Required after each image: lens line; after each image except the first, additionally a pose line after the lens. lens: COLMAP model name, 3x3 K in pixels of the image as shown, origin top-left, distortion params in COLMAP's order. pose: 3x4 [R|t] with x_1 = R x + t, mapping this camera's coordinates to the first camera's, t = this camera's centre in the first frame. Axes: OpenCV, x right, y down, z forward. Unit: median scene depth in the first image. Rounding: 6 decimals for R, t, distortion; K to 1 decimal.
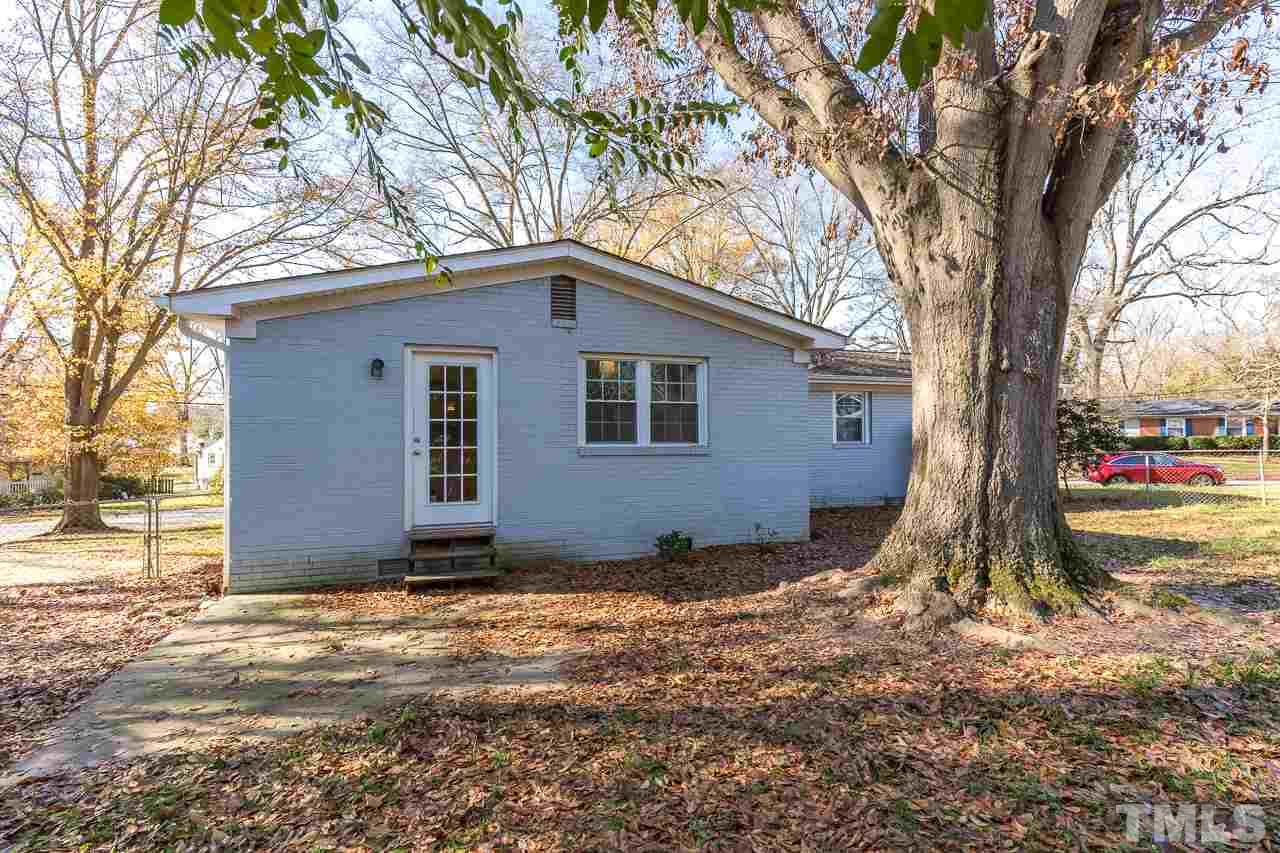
lens RADIAL K [[608.7, 0, 640.0], [0, 608.7, 426.5], [0, 0, 1]] dist [-0.000669, -0.000215]
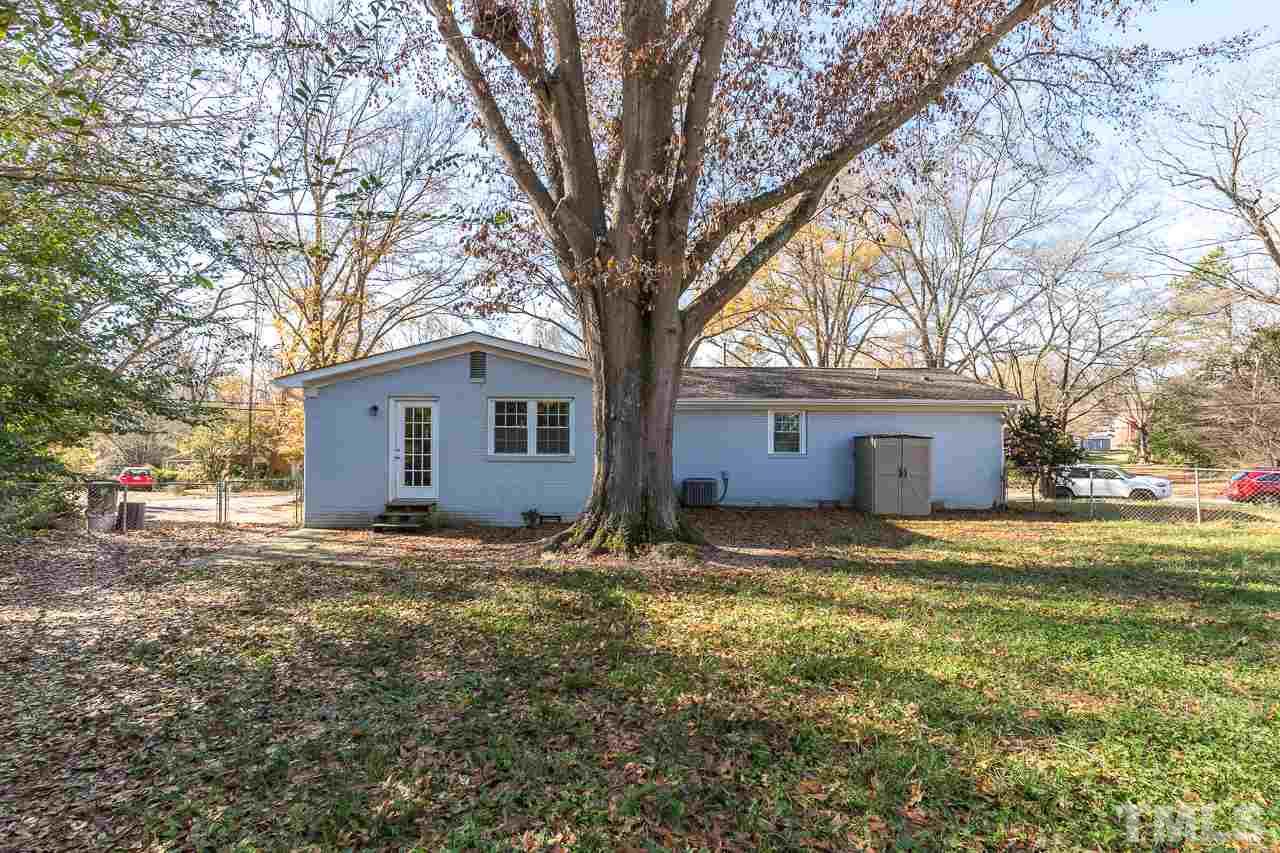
lens RADIAL K [[636.4, 0, 647.5], [0, 636.4, 418.0], [0, 0, 1]] dist [0.000019, -0.000266]
pose [[0.941626, -0.000407, -0.336660, 0.918486], [-0.003363, 0.999938, -0.010615, -0.052081], [0.336643, 0.011128, 0.941566, -0.485788]]
